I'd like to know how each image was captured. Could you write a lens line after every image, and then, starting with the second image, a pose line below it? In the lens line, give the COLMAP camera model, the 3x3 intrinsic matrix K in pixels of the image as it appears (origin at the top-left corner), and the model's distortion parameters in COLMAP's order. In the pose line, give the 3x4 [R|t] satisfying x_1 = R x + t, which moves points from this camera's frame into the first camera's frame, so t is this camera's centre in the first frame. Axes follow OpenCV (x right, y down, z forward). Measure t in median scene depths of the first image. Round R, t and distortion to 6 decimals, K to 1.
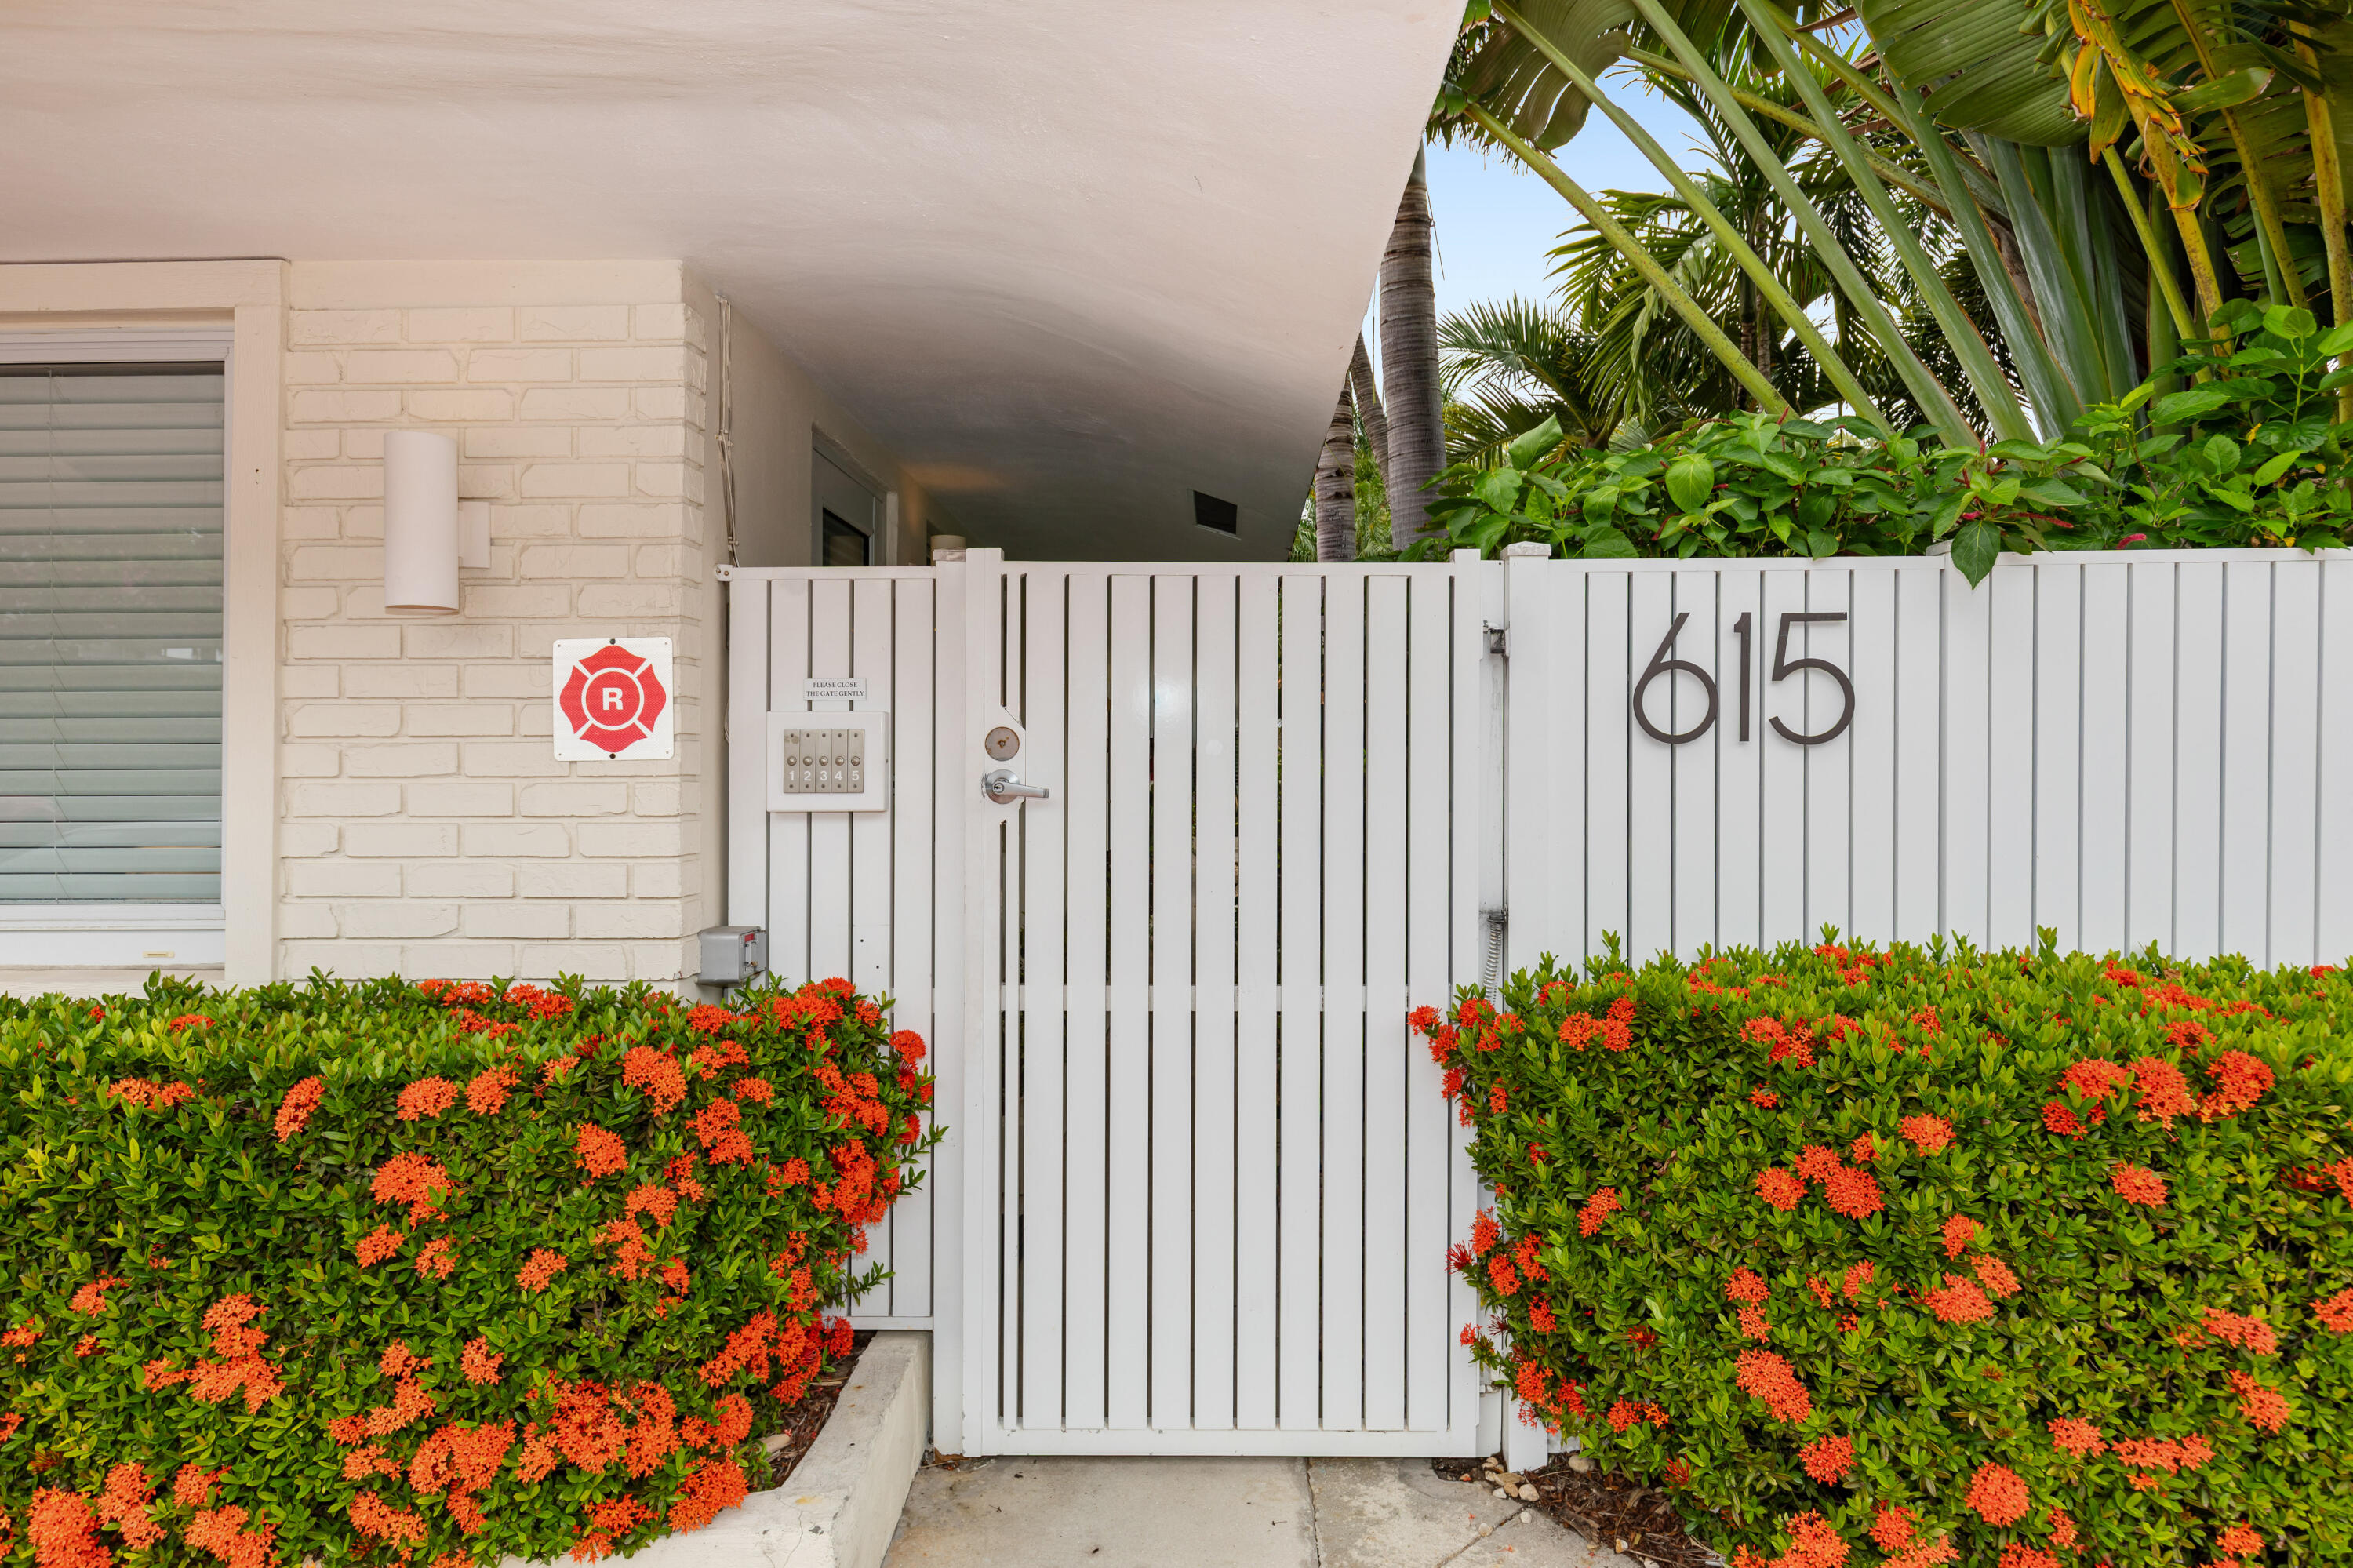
lens RADIAL K [[1361.2, 0, 1181.0], [0, 1361.2, 769.2], [0, 0, 1]] dist [0.001407, 0.000120]
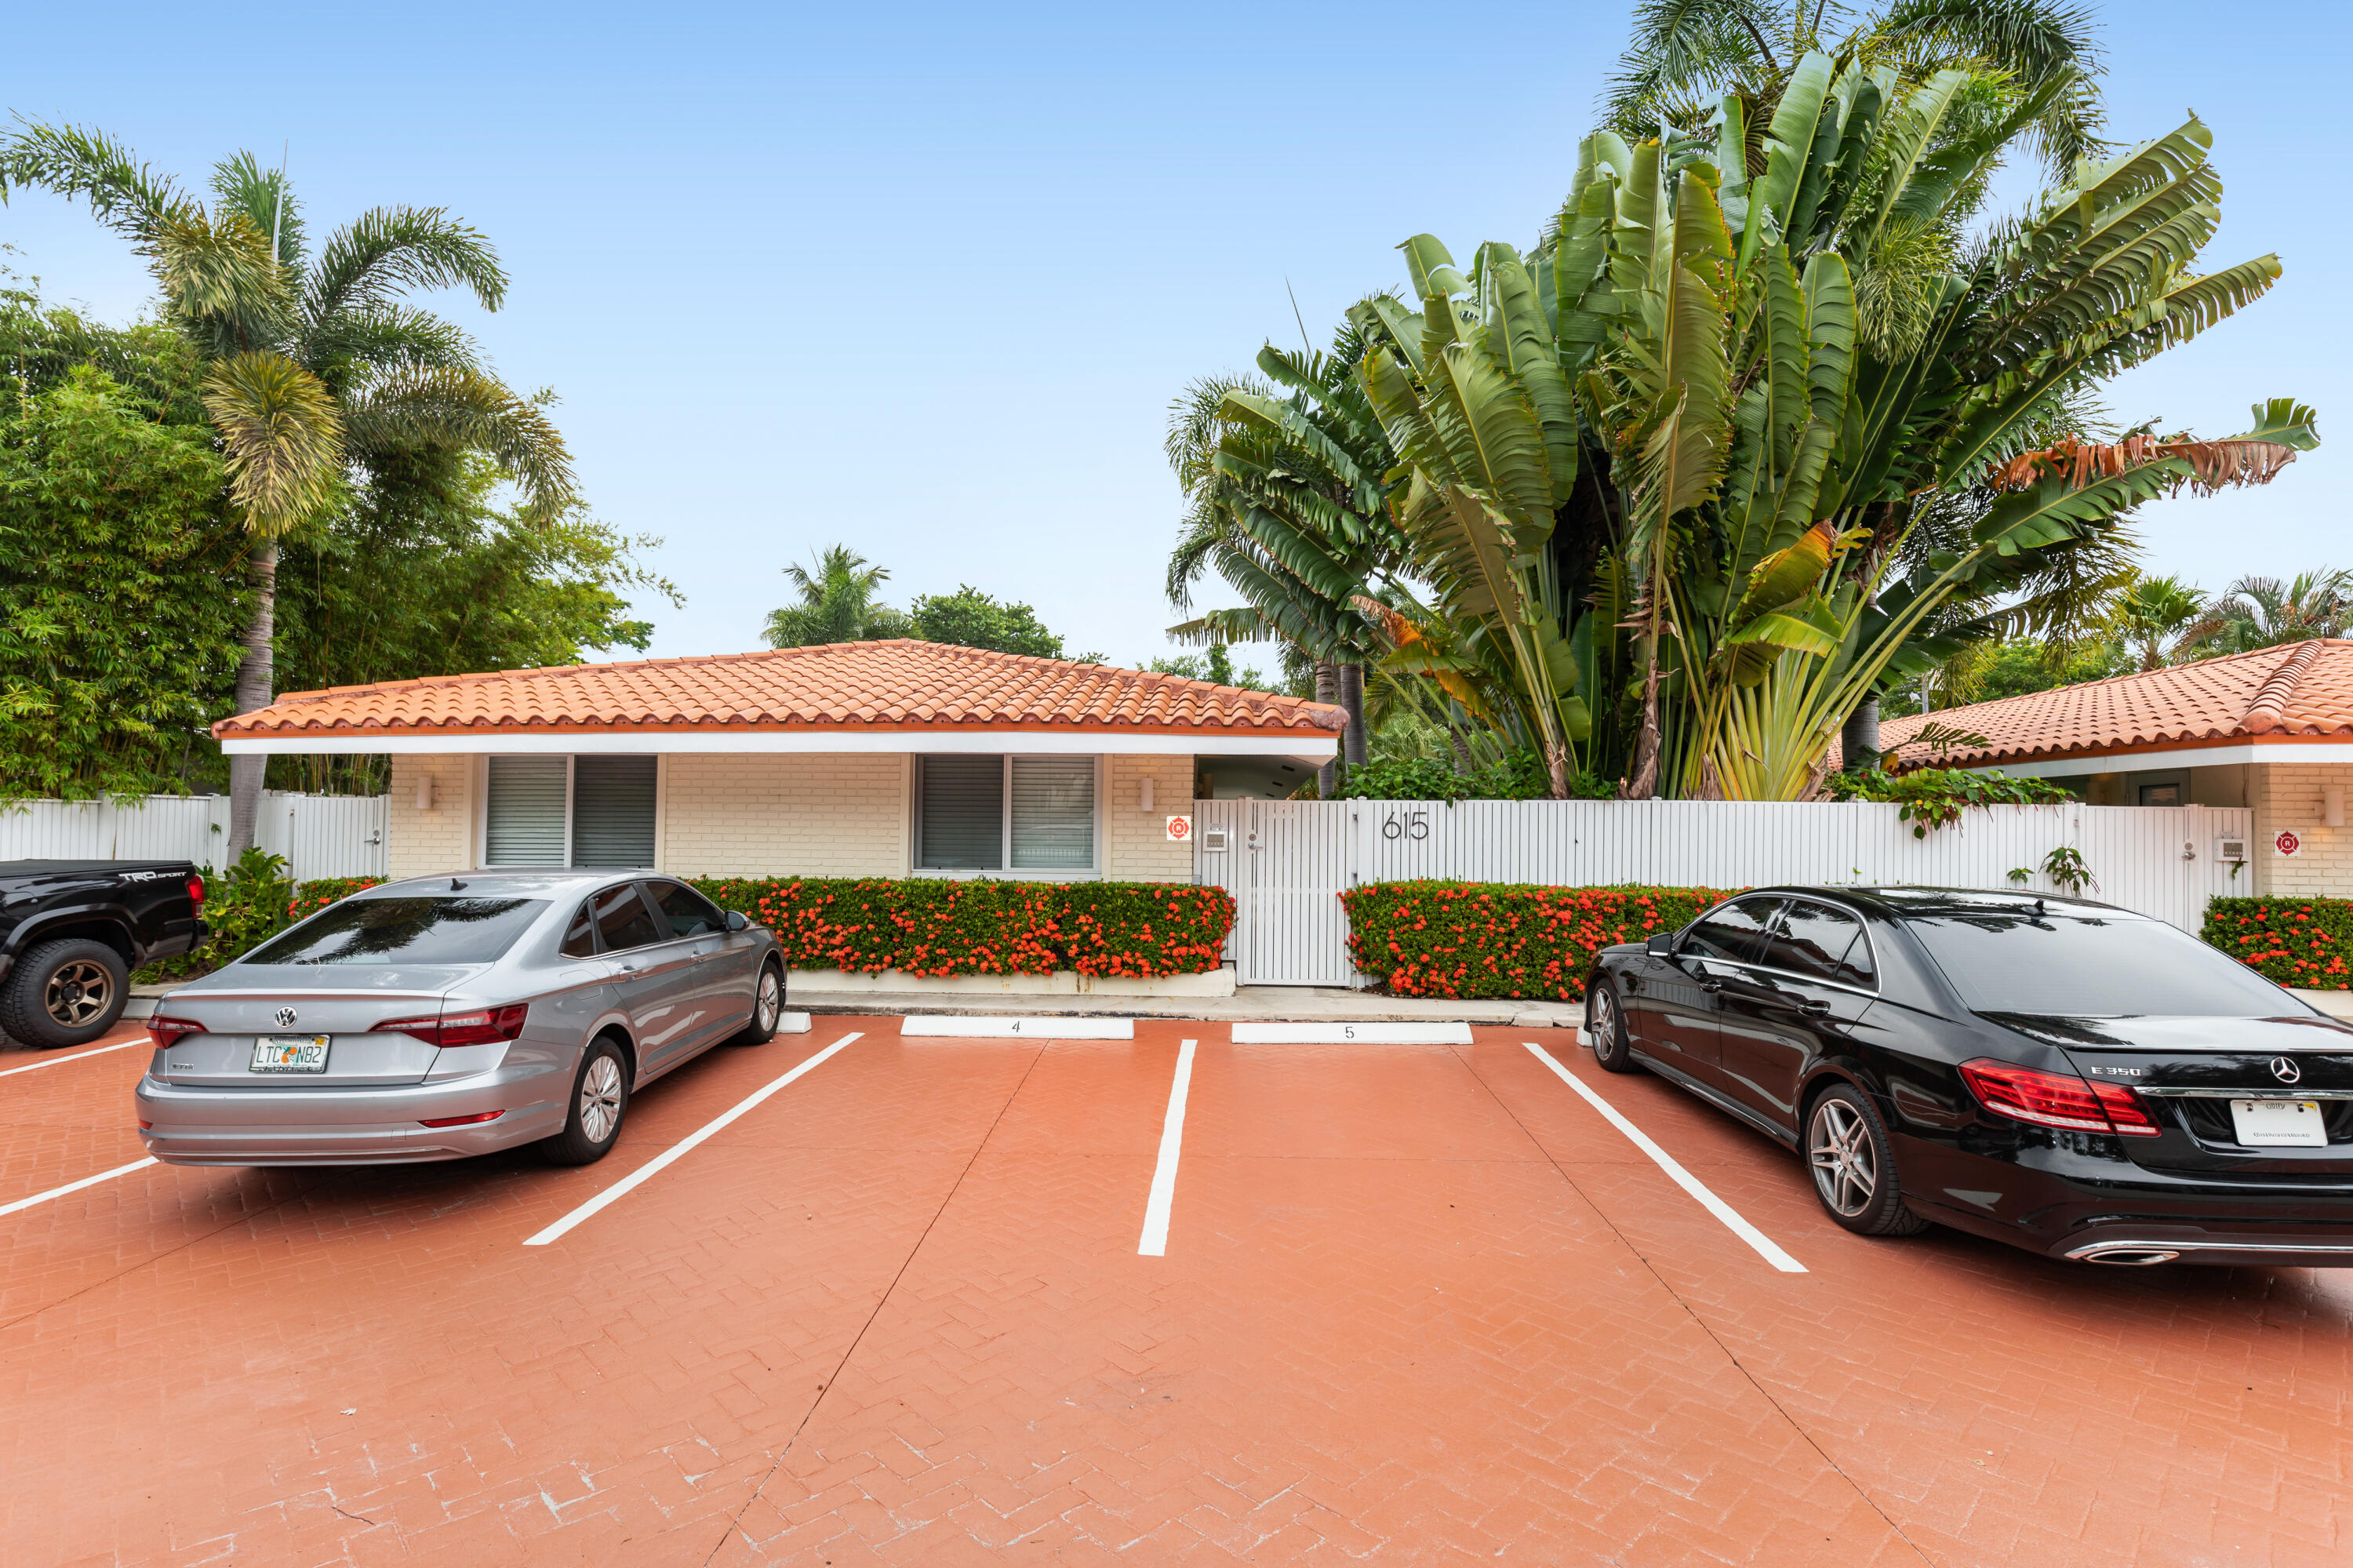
lens RADIAL K [[1109.8, 0, 1176.9], [0, 1109.8, 803.1], [0, 0, 1]] dist [-0.001896, -0.000107]
pose [[0.999691, 0.008560, -0.023333, -0.310166], [-0.009538, 0.999066, -0.042147, 0.028259], [0.022950, 0.042357, 0.998839, -2.966677]]
